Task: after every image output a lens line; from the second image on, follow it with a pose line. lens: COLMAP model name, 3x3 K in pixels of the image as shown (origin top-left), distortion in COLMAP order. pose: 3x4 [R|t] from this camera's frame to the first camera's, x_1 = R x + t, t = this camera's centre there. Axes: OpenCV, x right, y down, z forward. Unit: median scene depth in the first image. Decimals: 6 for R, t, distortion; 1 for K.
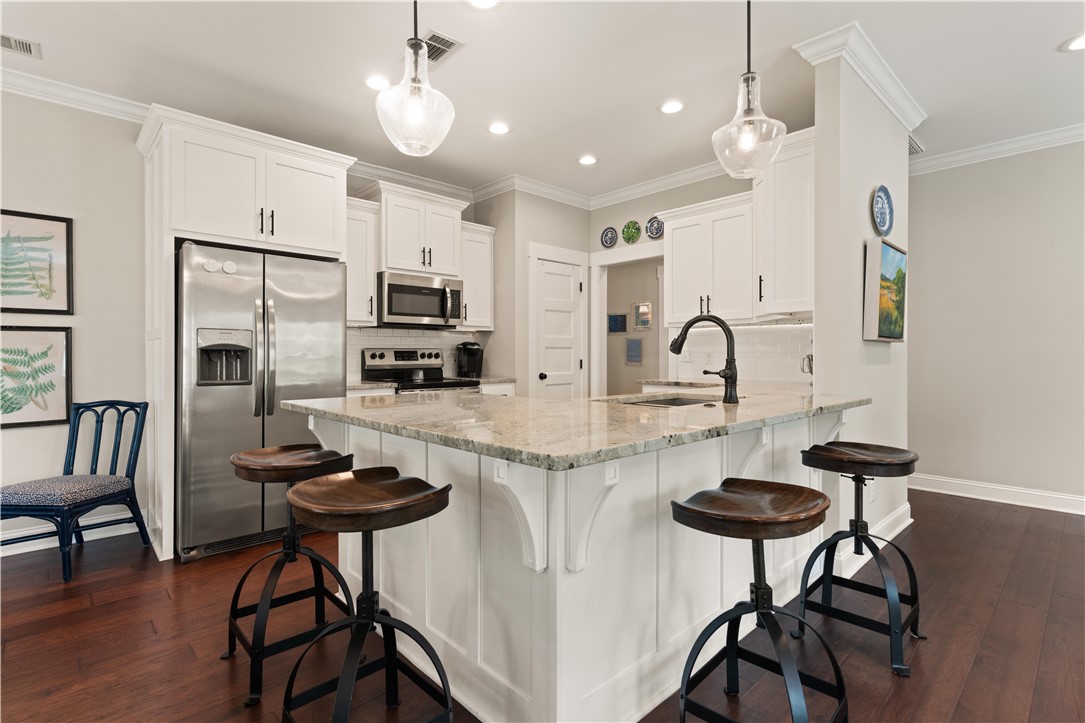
lens RADIAL K [[519.0, 0, 538.3], [0, 519.0, 356.5], [0, 0, 1]] dist [0.006700, 0.000596]
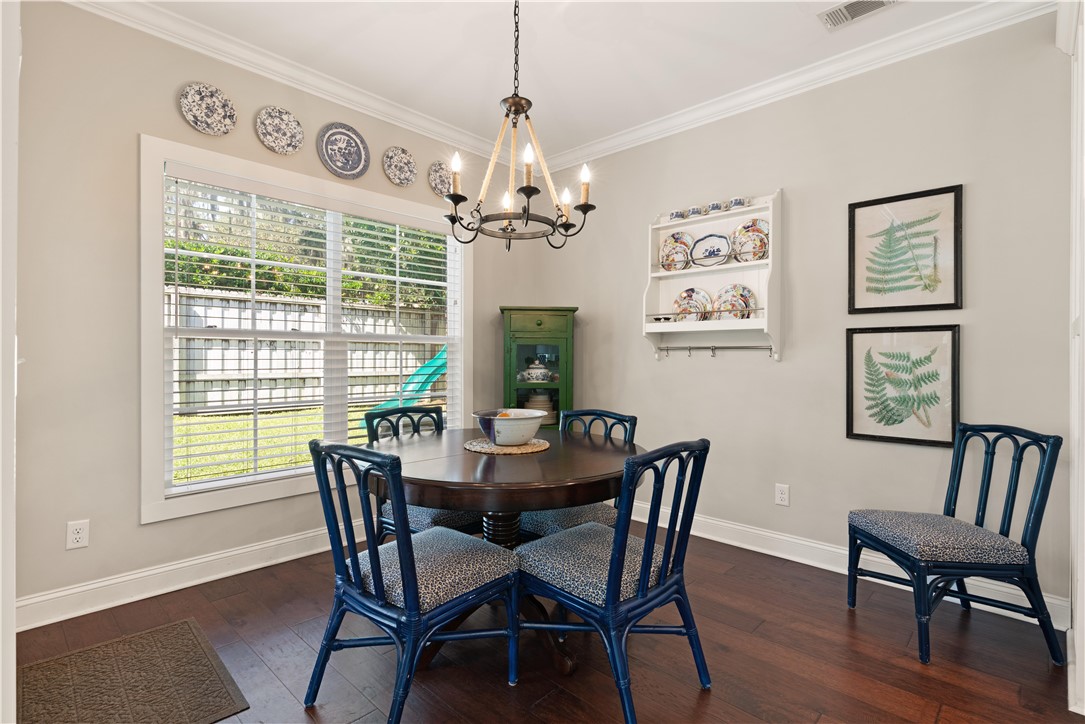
lens RADIAL K [[519.0, 0, 538.4], [0, 519.0, 352.8], [0, 0, 1]] dist [0.006700, 0.000596]
pose [[0.032240, -0.002190, -0.999478, -0.142051], [-0.005591, 0.999982, -0.002371, -0.008967], [0.999465, 0.005664, 0.032227, 0.357024]]
